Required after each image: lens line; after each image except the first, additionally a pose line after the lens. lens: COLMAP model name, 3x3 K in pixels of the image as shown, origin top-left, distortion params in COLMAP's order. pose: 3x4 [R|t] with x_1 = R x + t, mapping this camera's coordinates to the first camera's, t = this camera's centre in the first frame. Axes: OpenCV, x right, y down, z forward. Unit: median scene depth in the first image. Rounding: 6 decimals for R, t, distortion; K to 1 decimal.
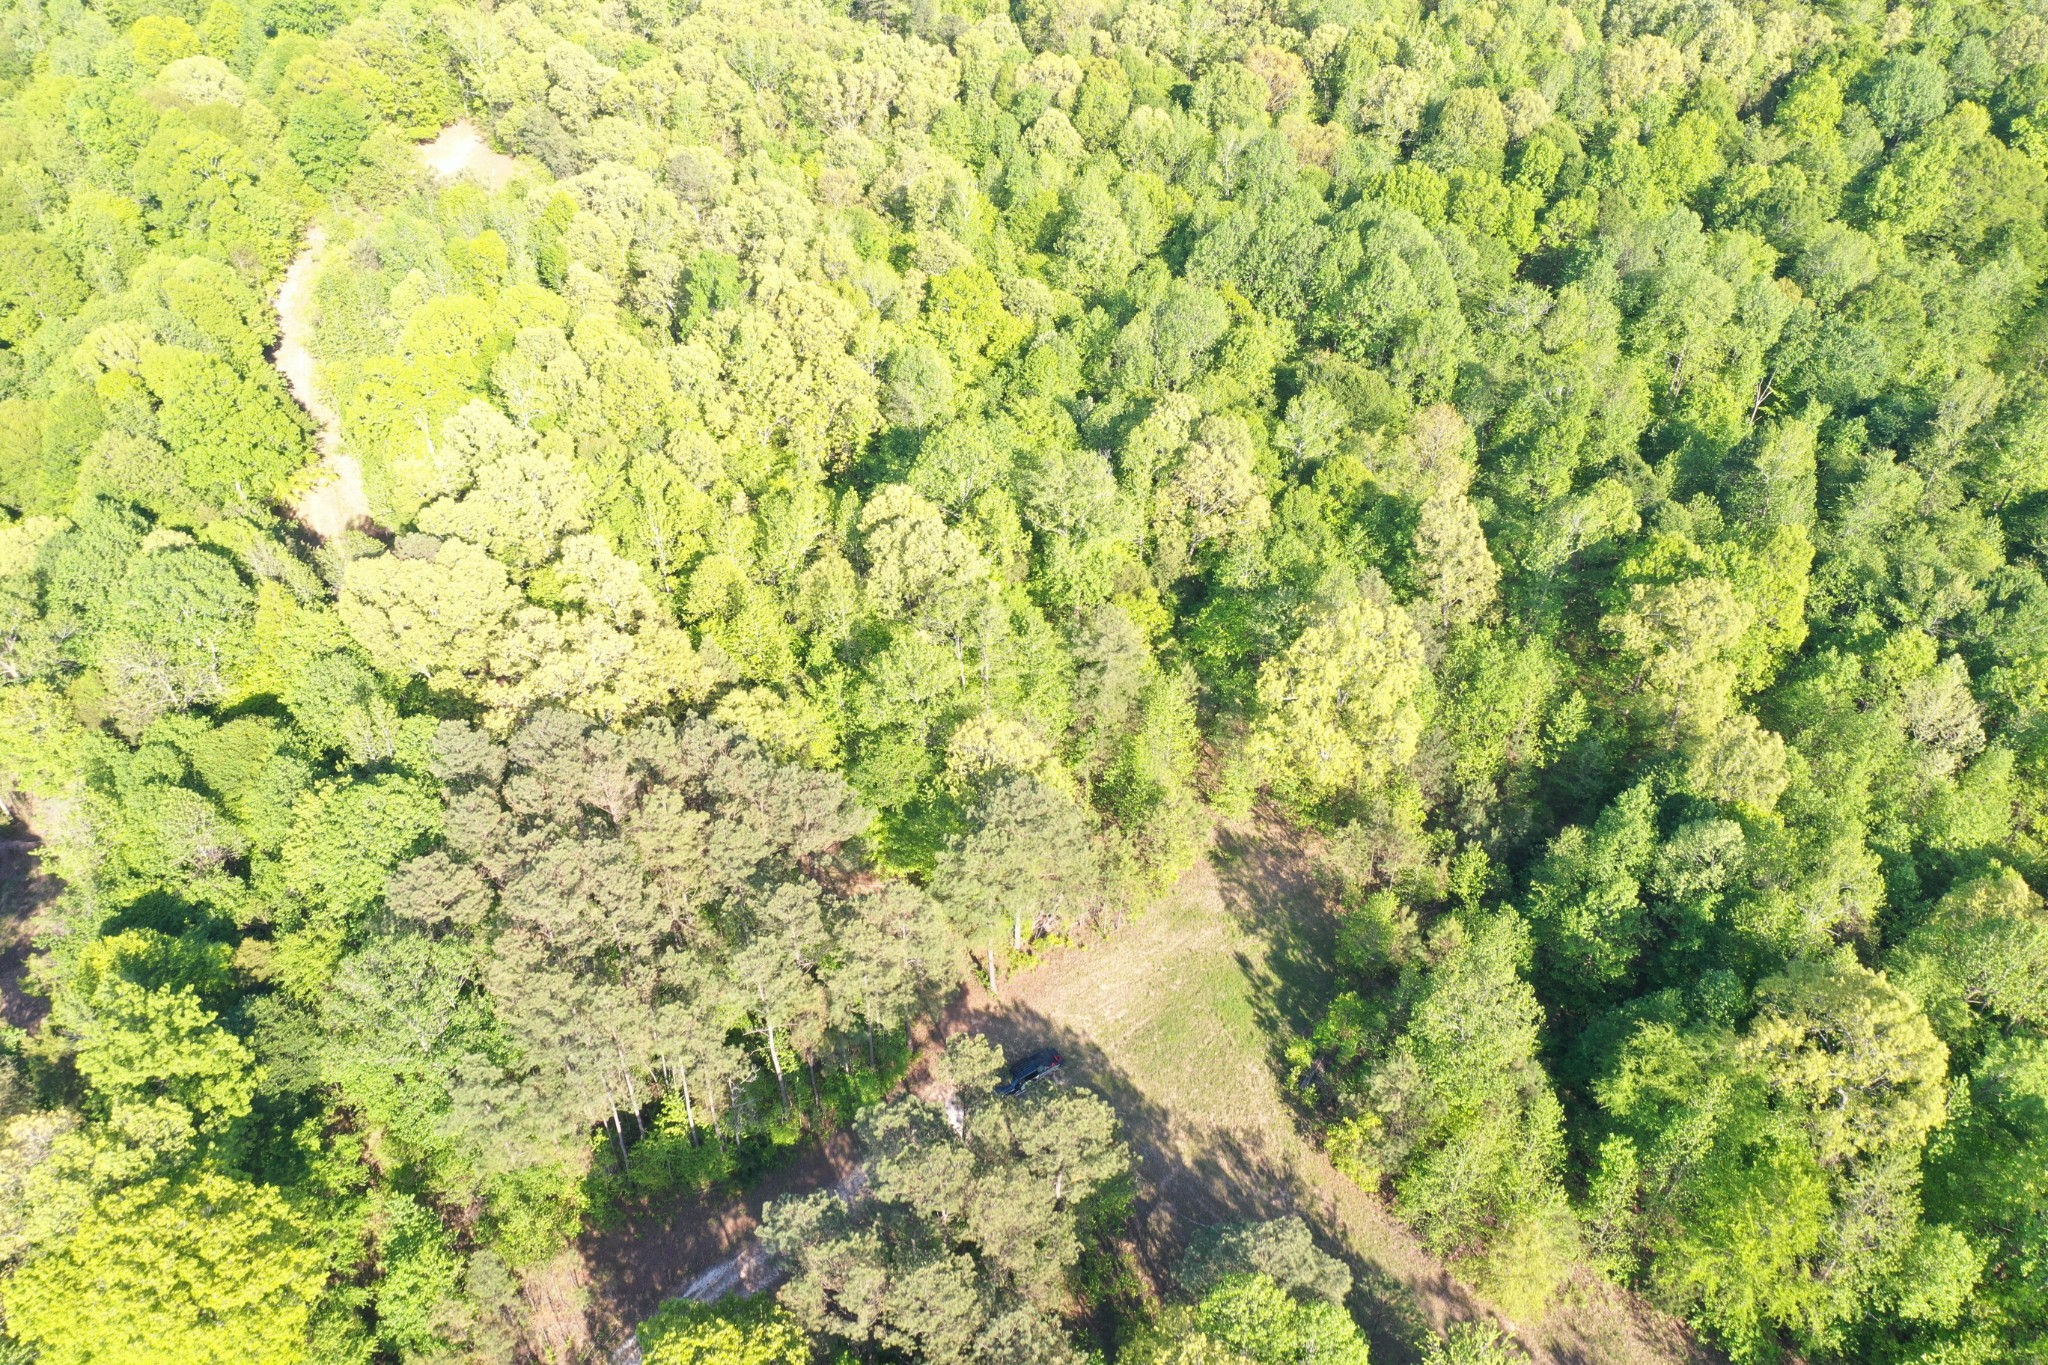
lens RADIAL K [[1613.2, 0, 1021.1], [0, 1613.2, 673.7], [0, 0, 1]] dist [-0.004930, 0.005501]
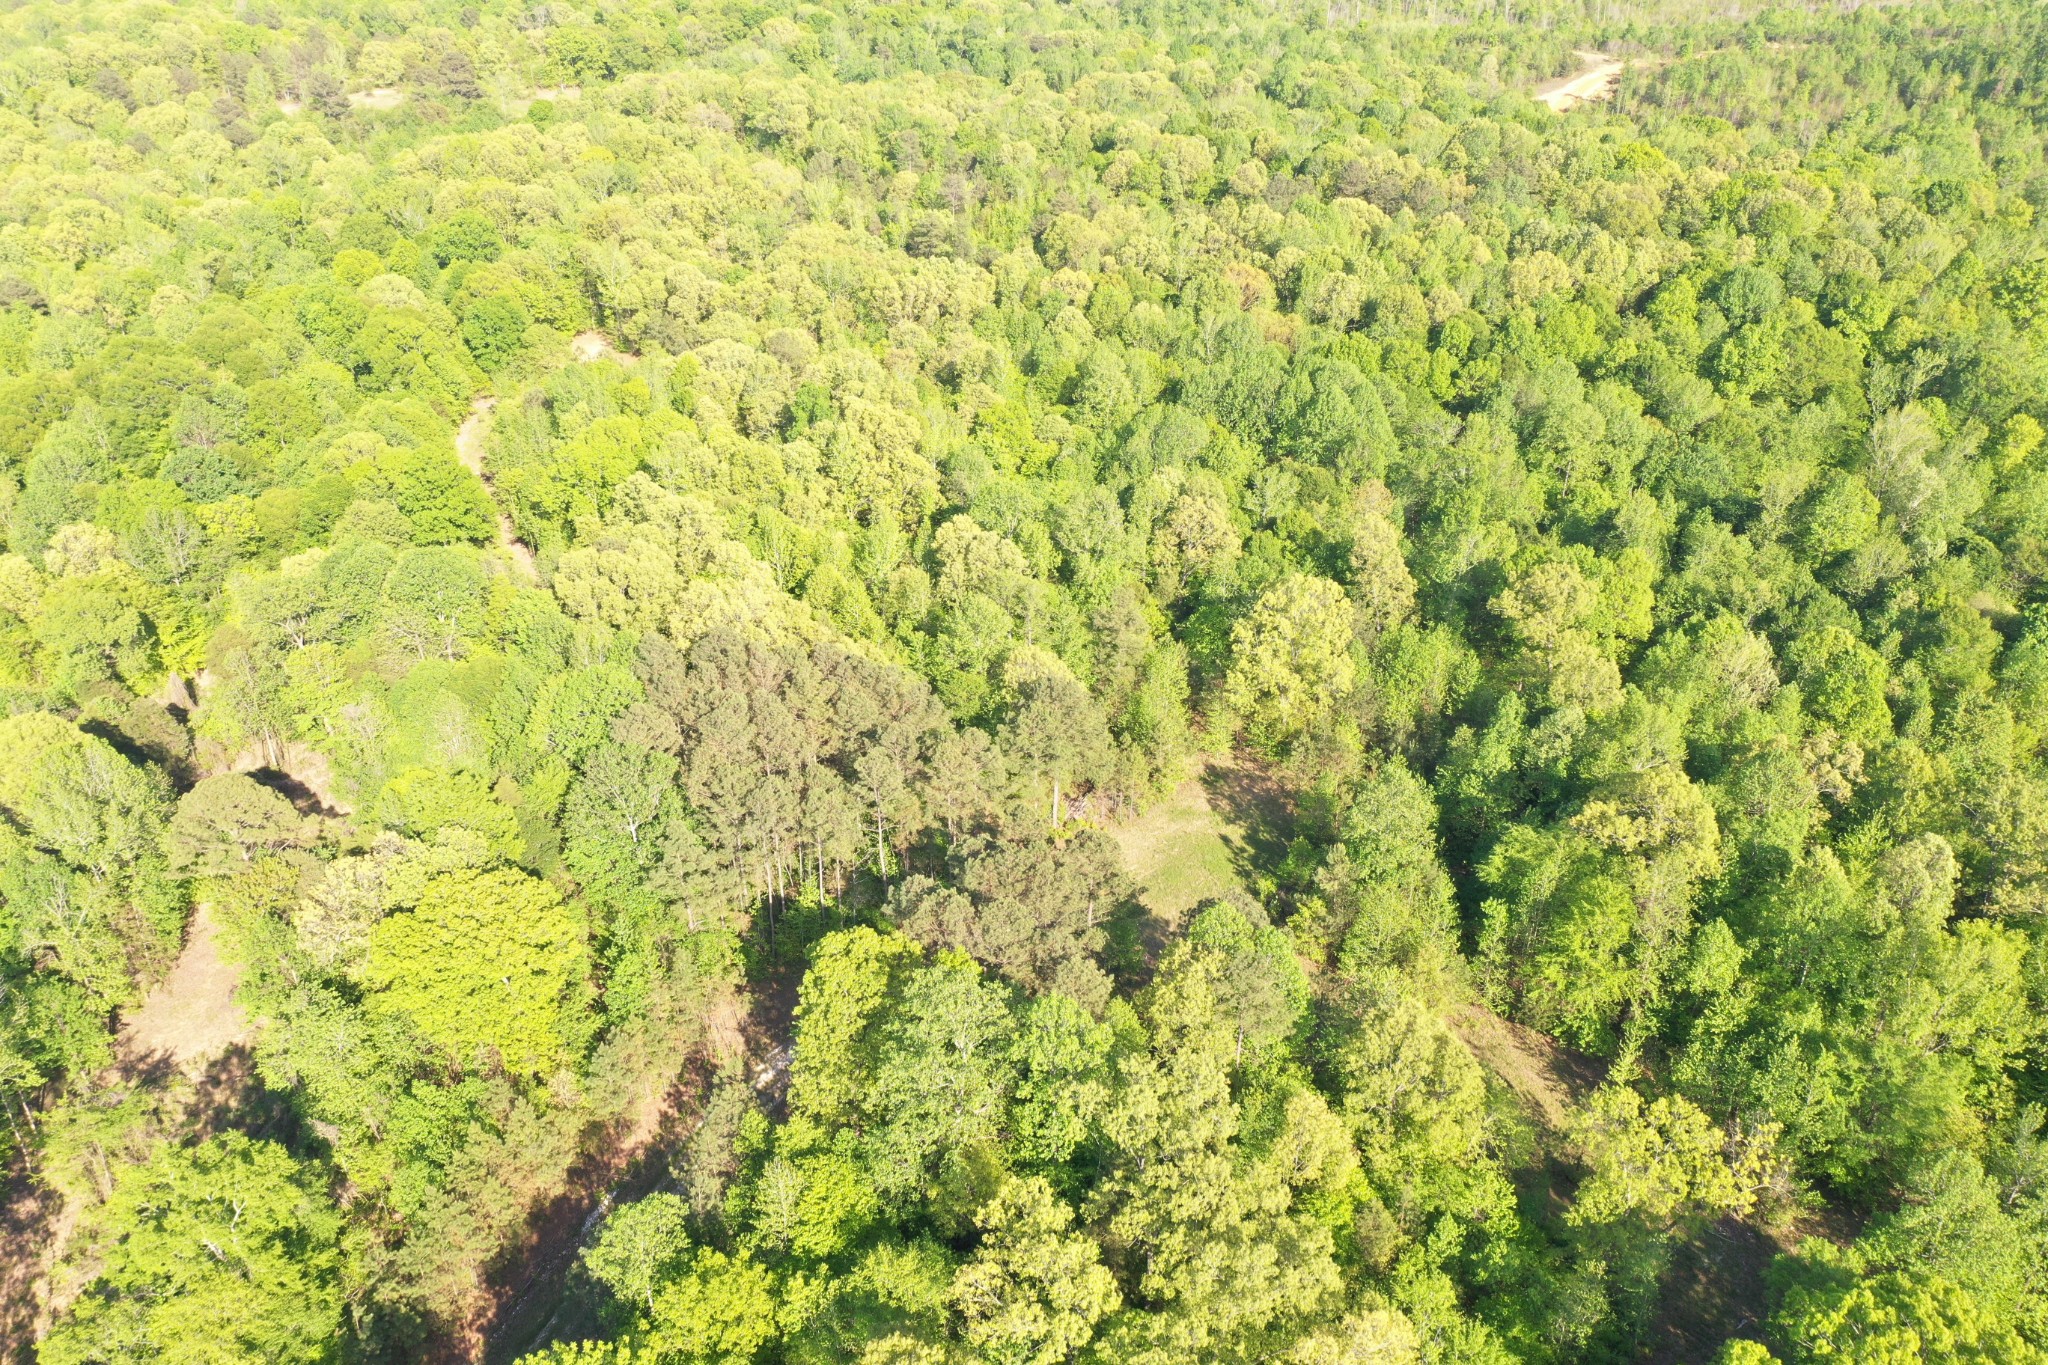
lens RADIAL K [[1613.2, 0, 1025.0], [0, 1613.2, 676.7], [0, 0, 1]] dist [-0.004930, 0.005501]
pose [[0.999989, -0.003341, -0.003396, -0.014029], [0.002658, 0.982853, -0.184372, 0.189527], [0.003954, 0.184360, 0.982851, -0.212084]]
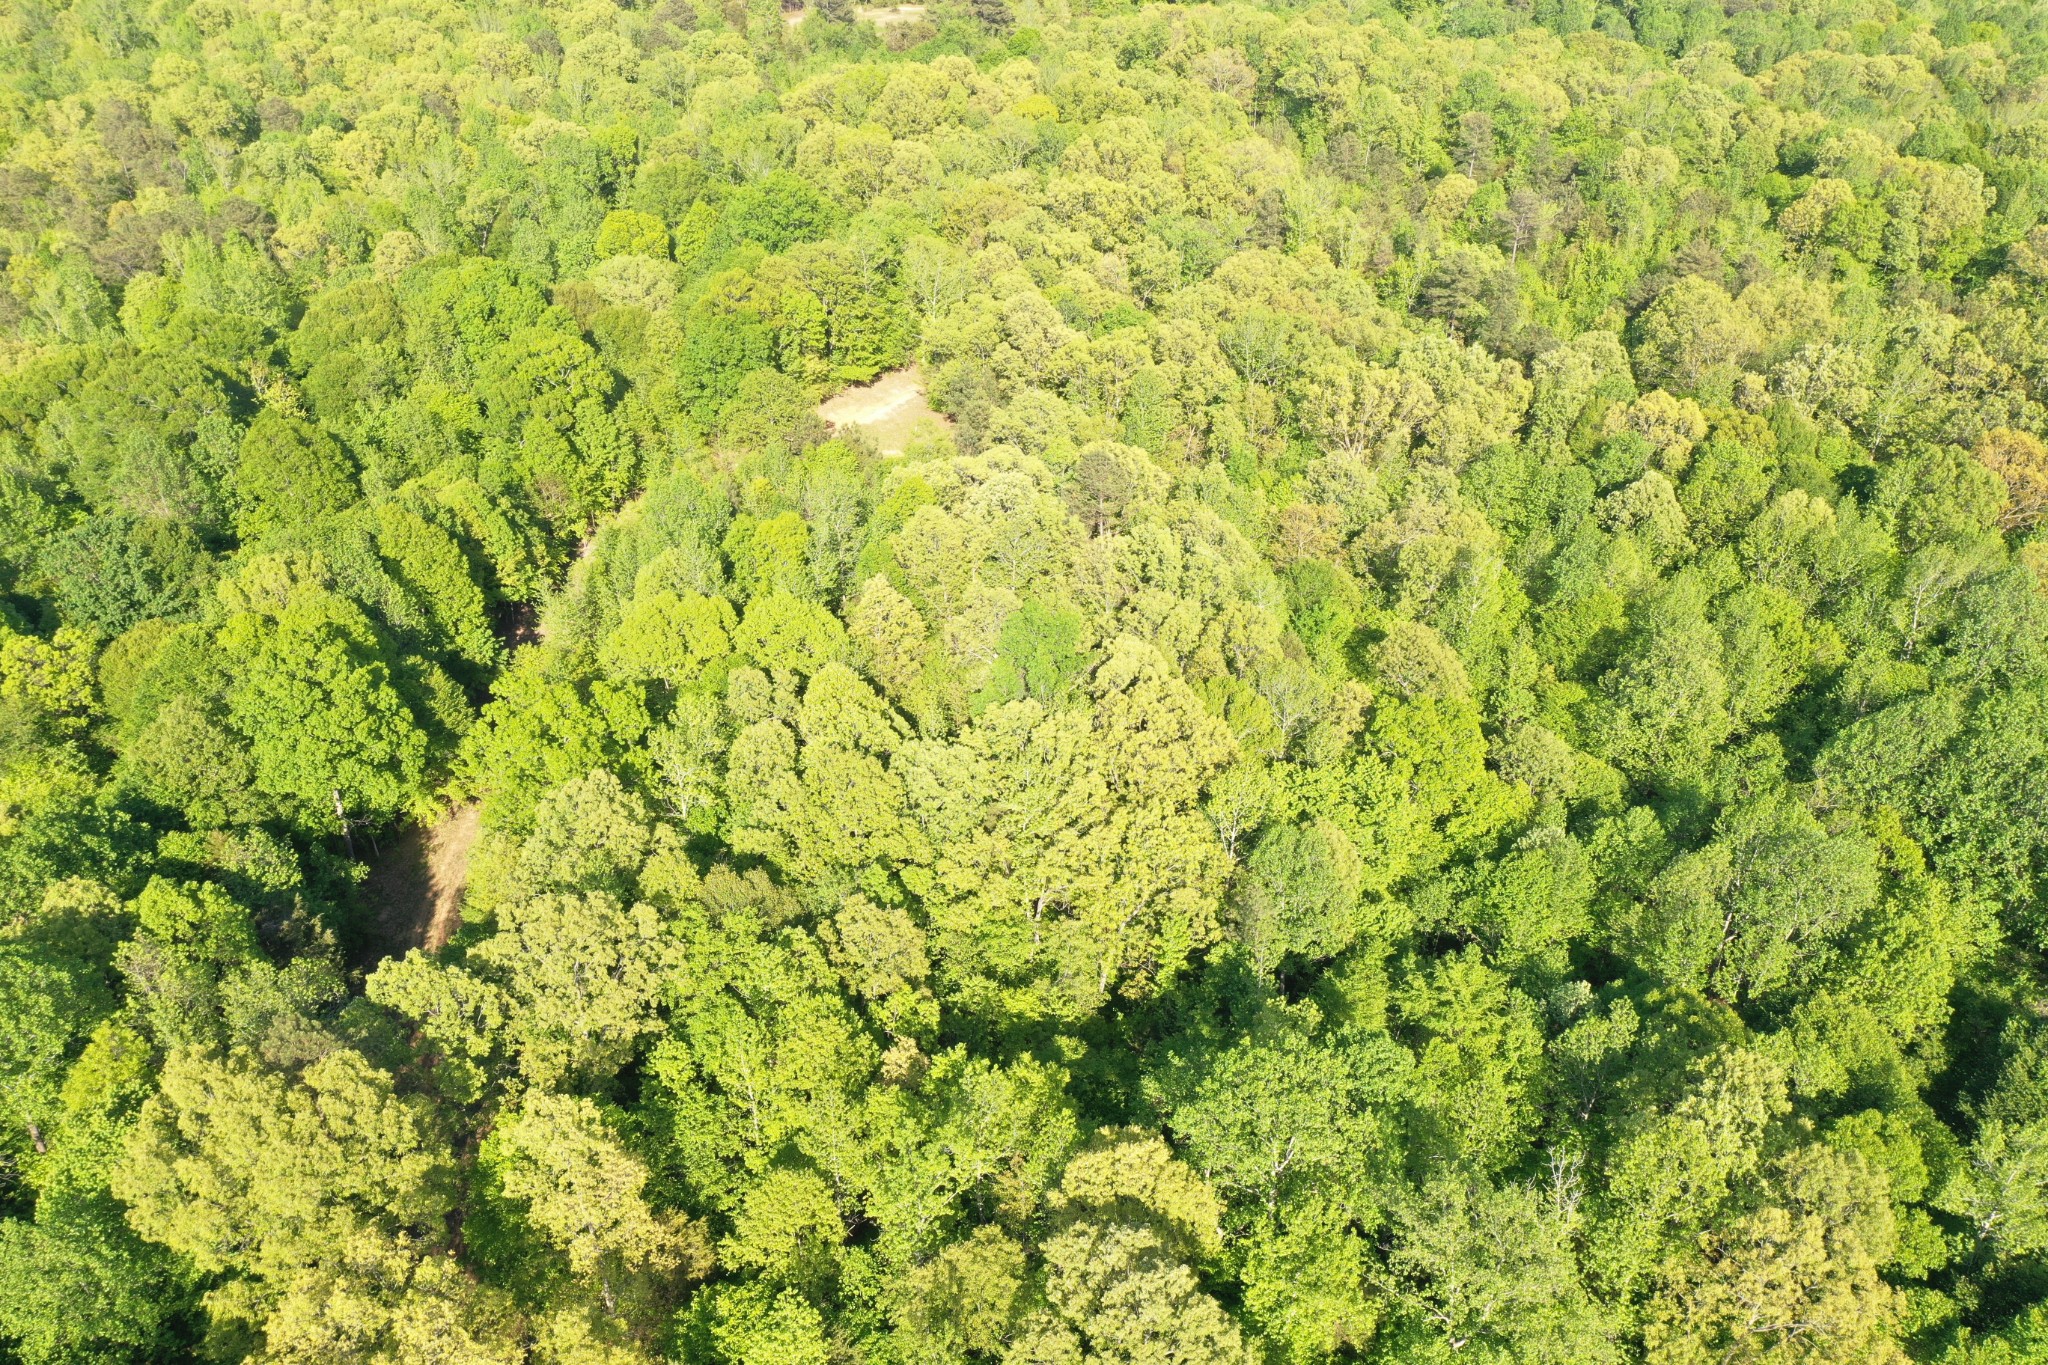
lens RADIAL K [[1613.2, 0, 1031.1], [0, 1613.2, 679.3], [0, 0, 1]] dist [-0.004930, 0.005501]
pose [[0.922062, 0.202550, -0.329810, 0.024167], [-0.252397, 0.960689, -0.115637, -0.137619], [0.293423, 0.189868, 0.936938, 0.342654]]
